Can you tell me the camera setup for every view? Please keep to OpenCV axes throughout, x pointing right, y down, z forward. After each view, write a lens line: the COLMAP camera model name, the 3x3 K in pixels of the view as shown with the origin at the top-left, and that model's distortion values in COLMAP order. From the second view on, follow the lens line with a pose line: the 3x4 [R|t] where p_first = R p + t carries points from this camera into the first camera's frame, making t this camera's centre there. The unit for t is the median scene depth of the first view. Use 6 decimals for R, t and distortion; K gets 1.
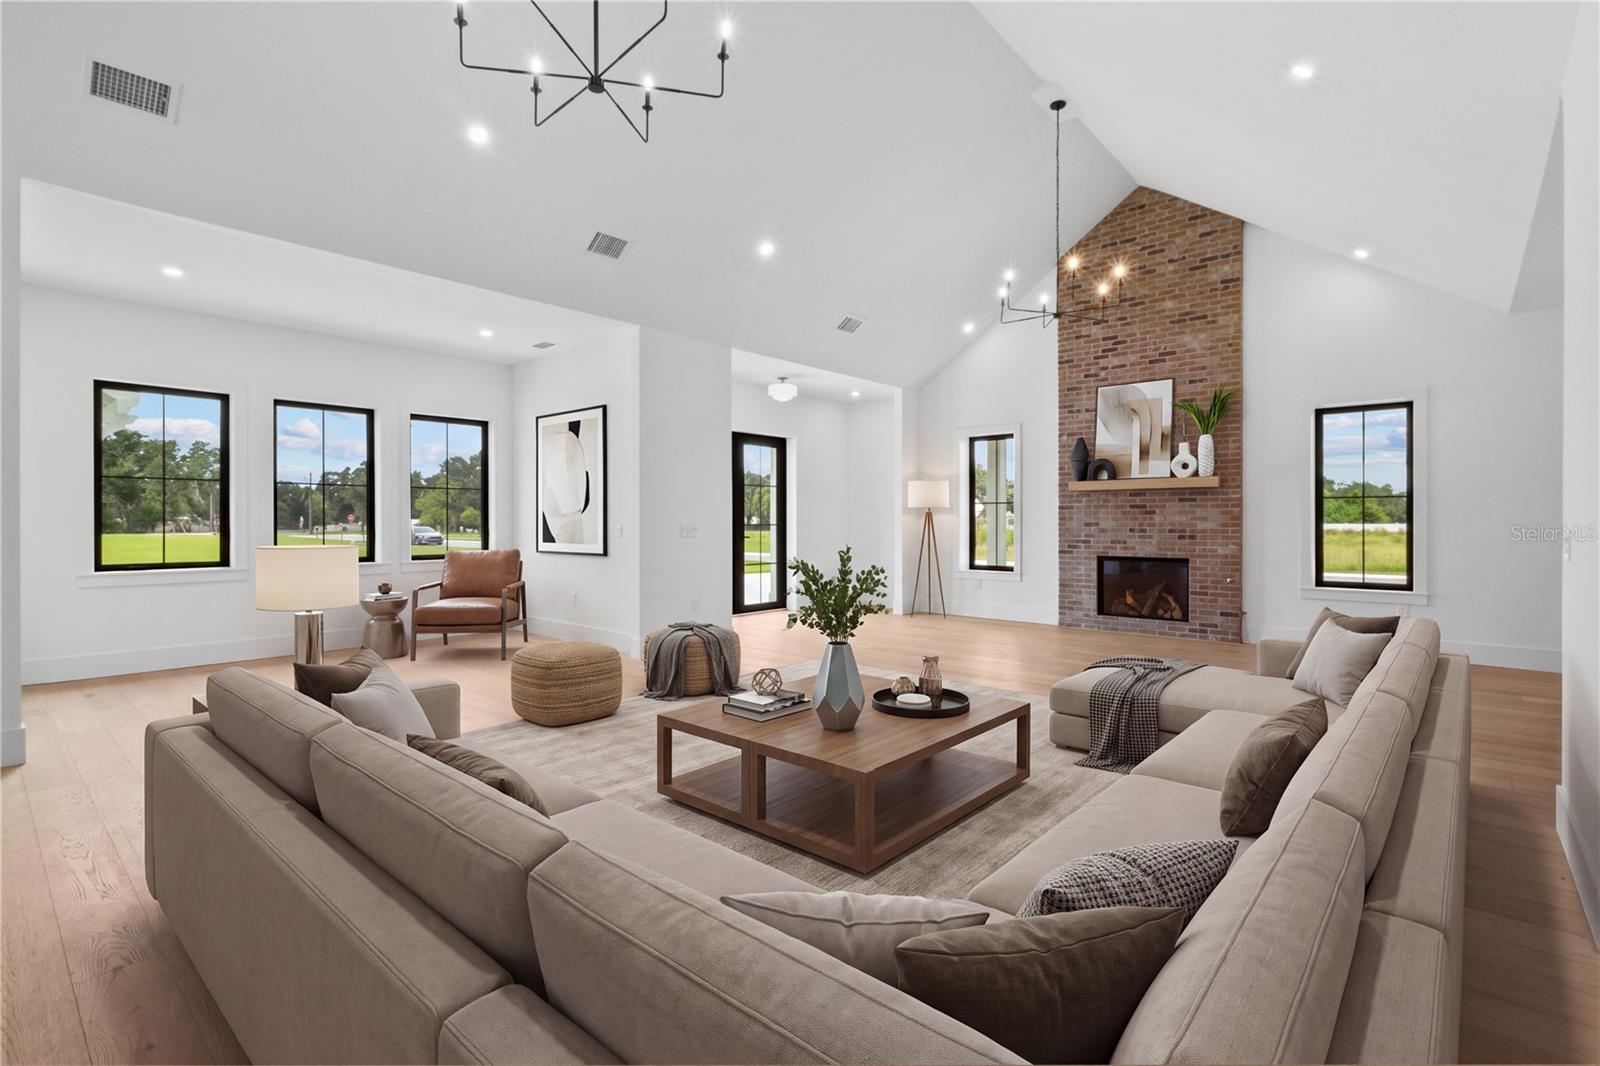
lens RADIAL K [[740.1, 0, 797.2], [0, 740.1, 532.7], [0, 0, 1]] dist [0.003855, 0.000462]
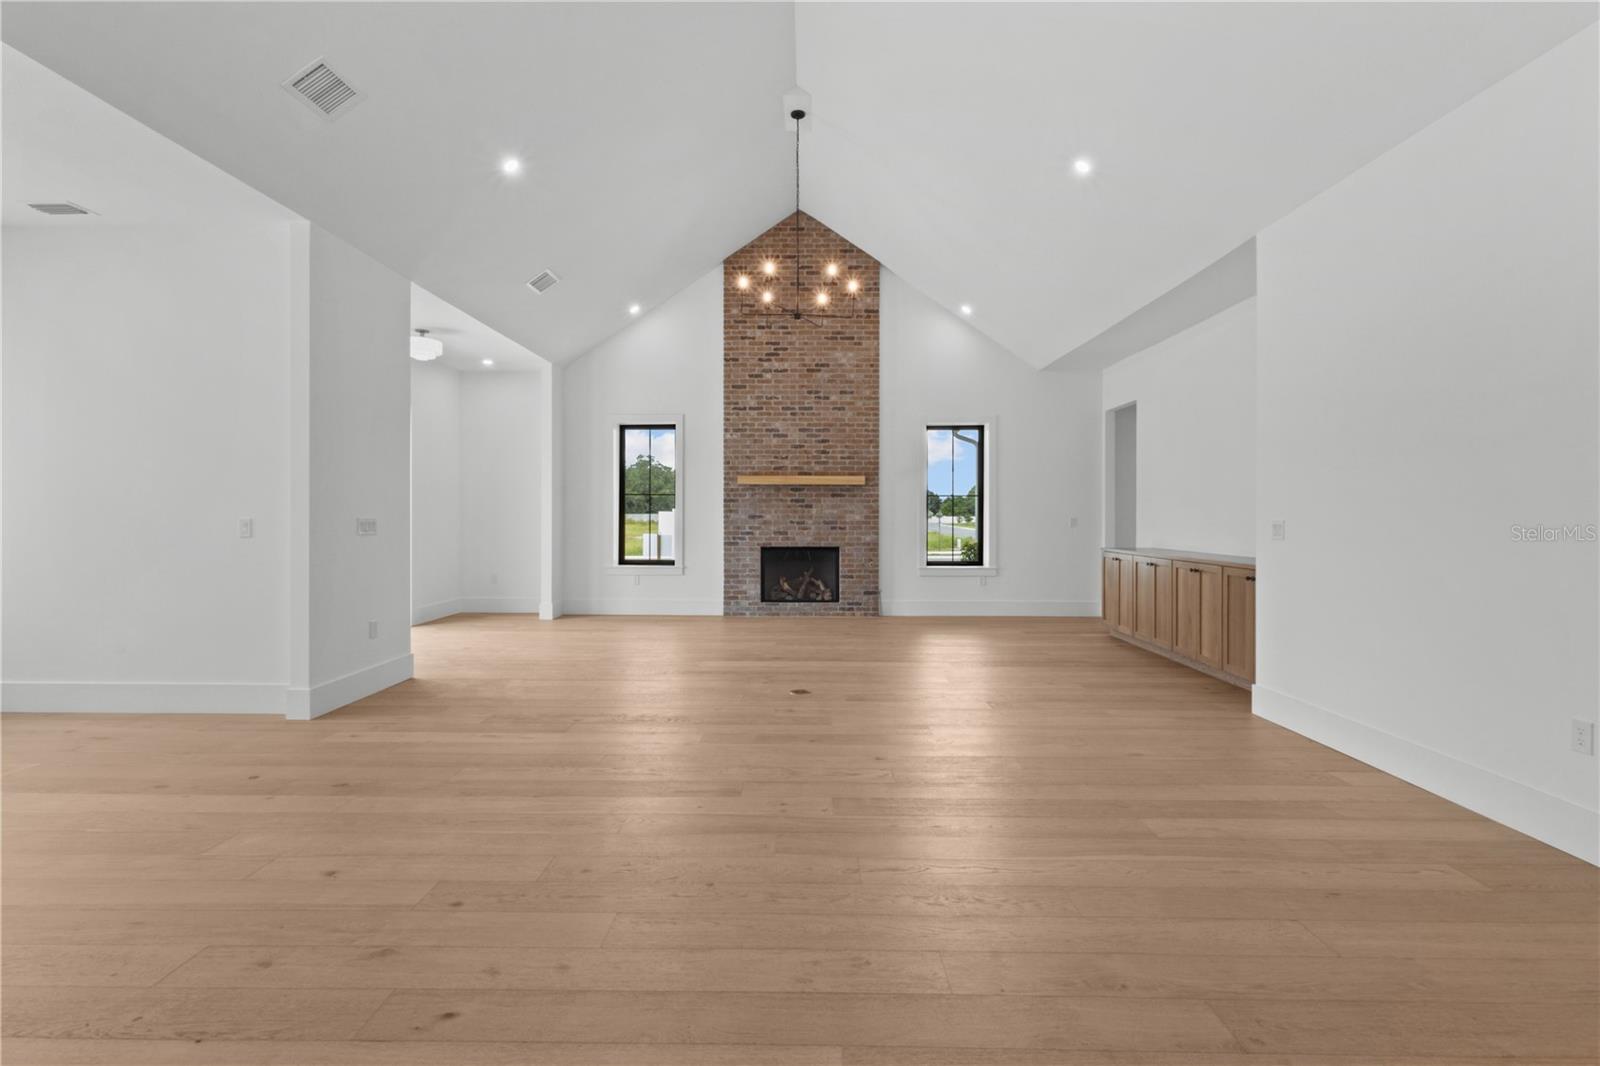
lens RADIAL K [[740.1, 0, 797.2], [0, 740.1, 519.4], [0, 0, 1]] dist [0.003855, 0.000462]
pose [[0.759351, -0.003864, 0.650670, -0.256237], [0.008046, 0.999962, -0.003452, -0.003794], [-0.650632, 0.007857, 0.759353, 0.167983]]
